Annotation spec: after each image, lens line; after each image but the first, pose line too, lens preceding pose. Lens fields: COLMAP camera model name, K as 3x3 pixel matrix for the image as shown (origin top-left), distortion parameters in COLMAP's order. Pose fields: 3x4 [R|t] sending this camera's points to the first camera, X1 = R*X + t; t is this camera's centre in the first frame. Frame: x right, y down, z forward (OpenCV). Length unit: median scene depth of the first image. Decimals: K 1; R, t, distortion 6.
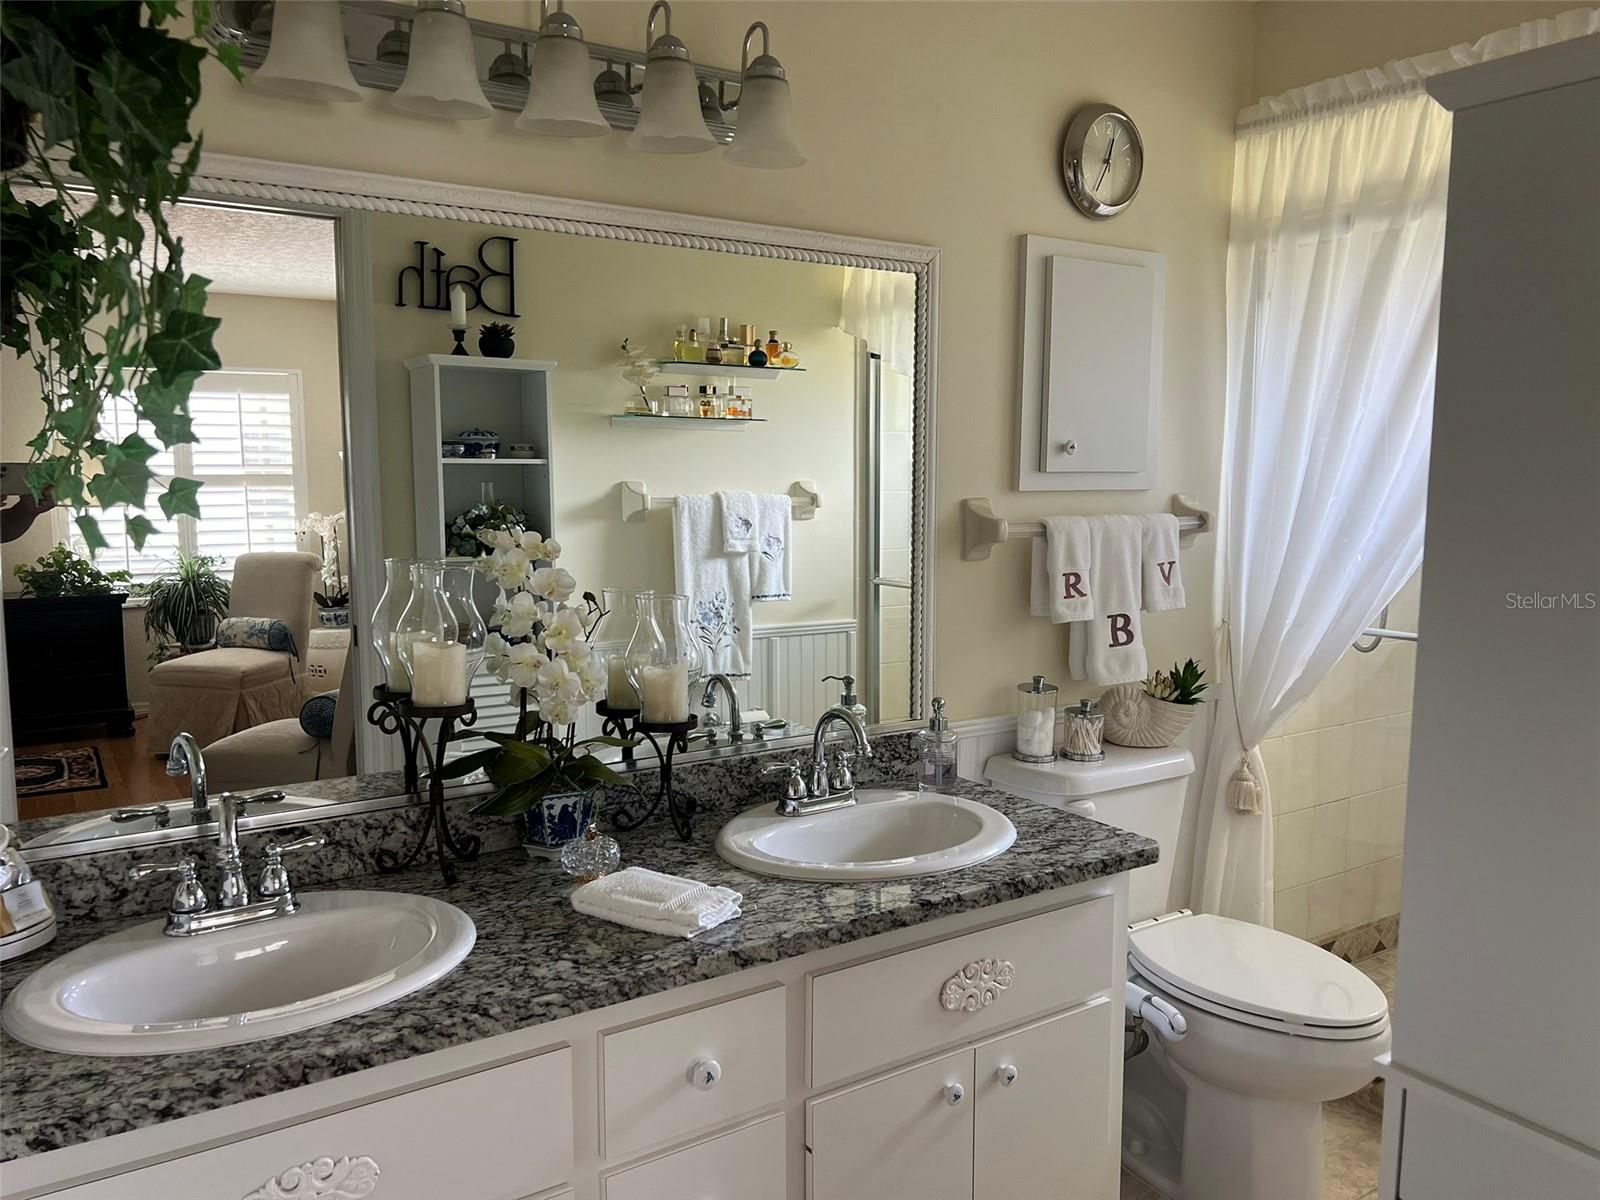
lens RADIAL K [[1191.4, 0, 817.2], [0, 1191.4, 603.7], [0, 0, 1]] dist [0.061397, -0.075079]
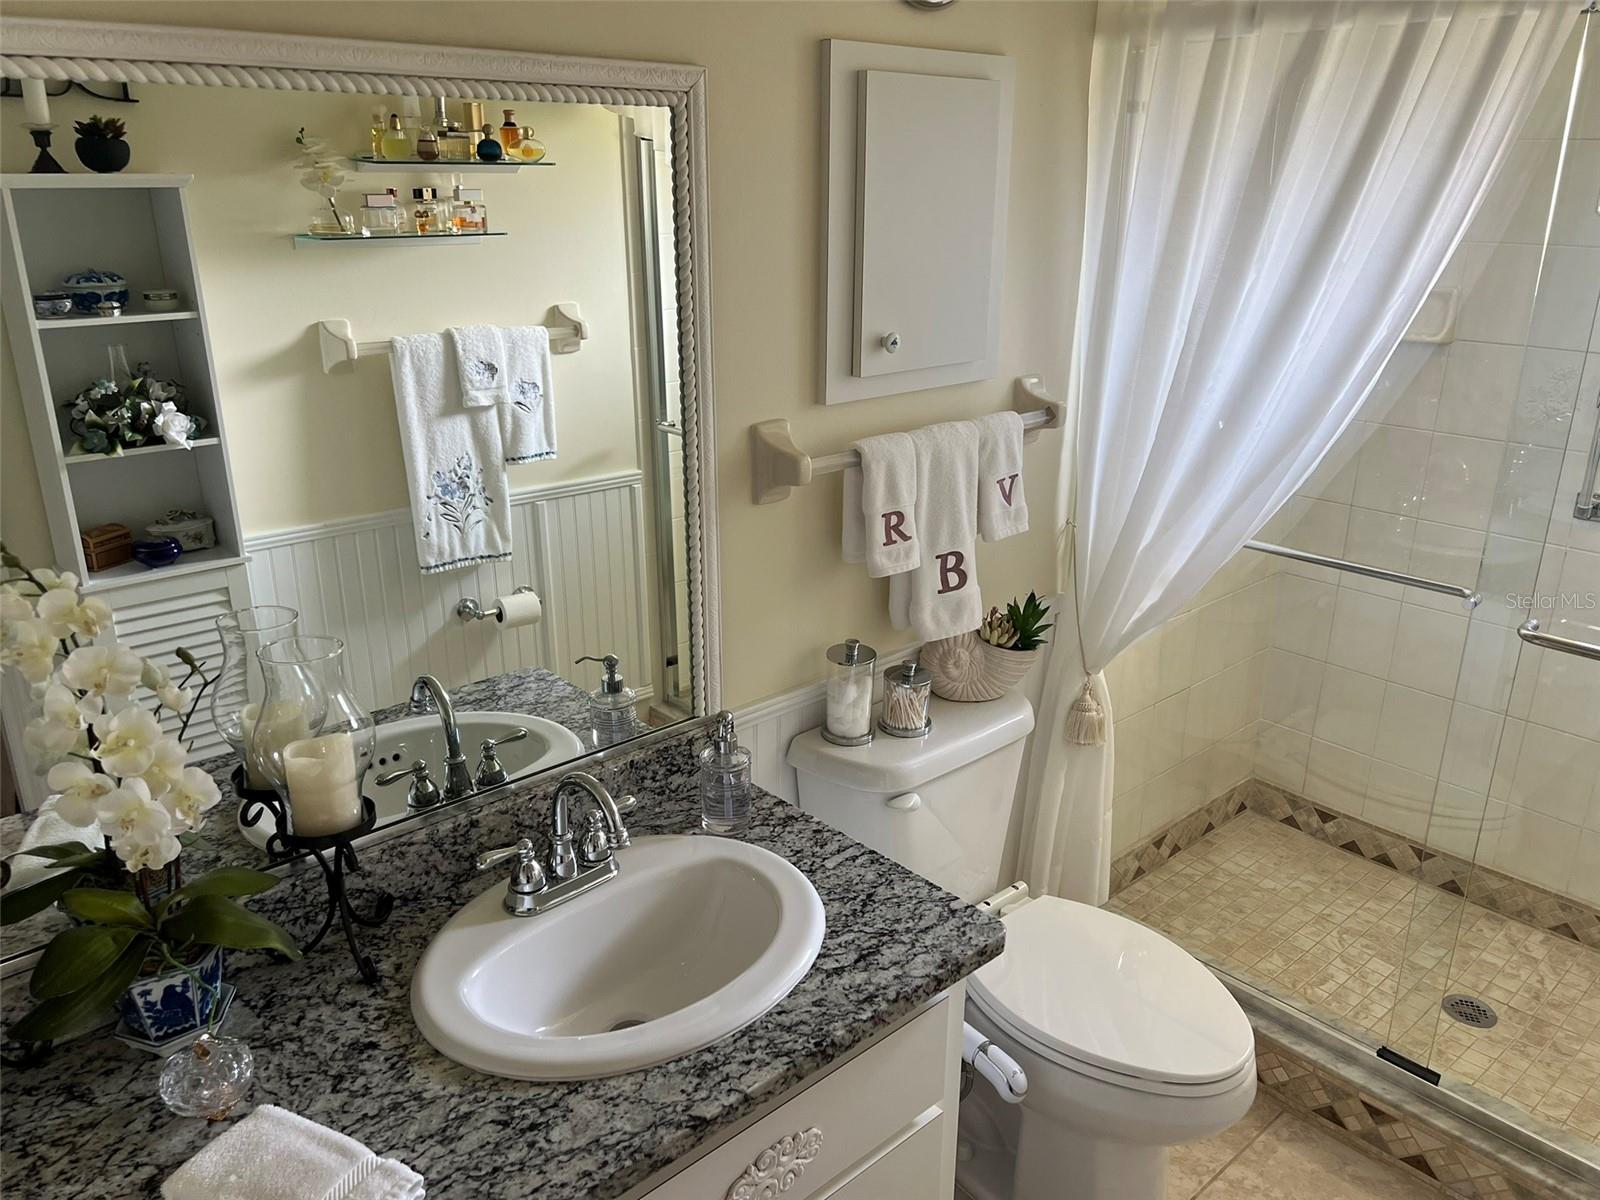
lens RADIAL K [[1191.4, 0, 796.9], [0, 1191.4, 601.1], [0, 0, 1]] dist [0.061397, -0.075079]
pose [[0.990009, -0.047613, 0.132719, 0.044065], [0.016771, 0.974342, 0.224445, -0.137160], [-0.140000, -0.219977, 0.965407, 0.238522]]
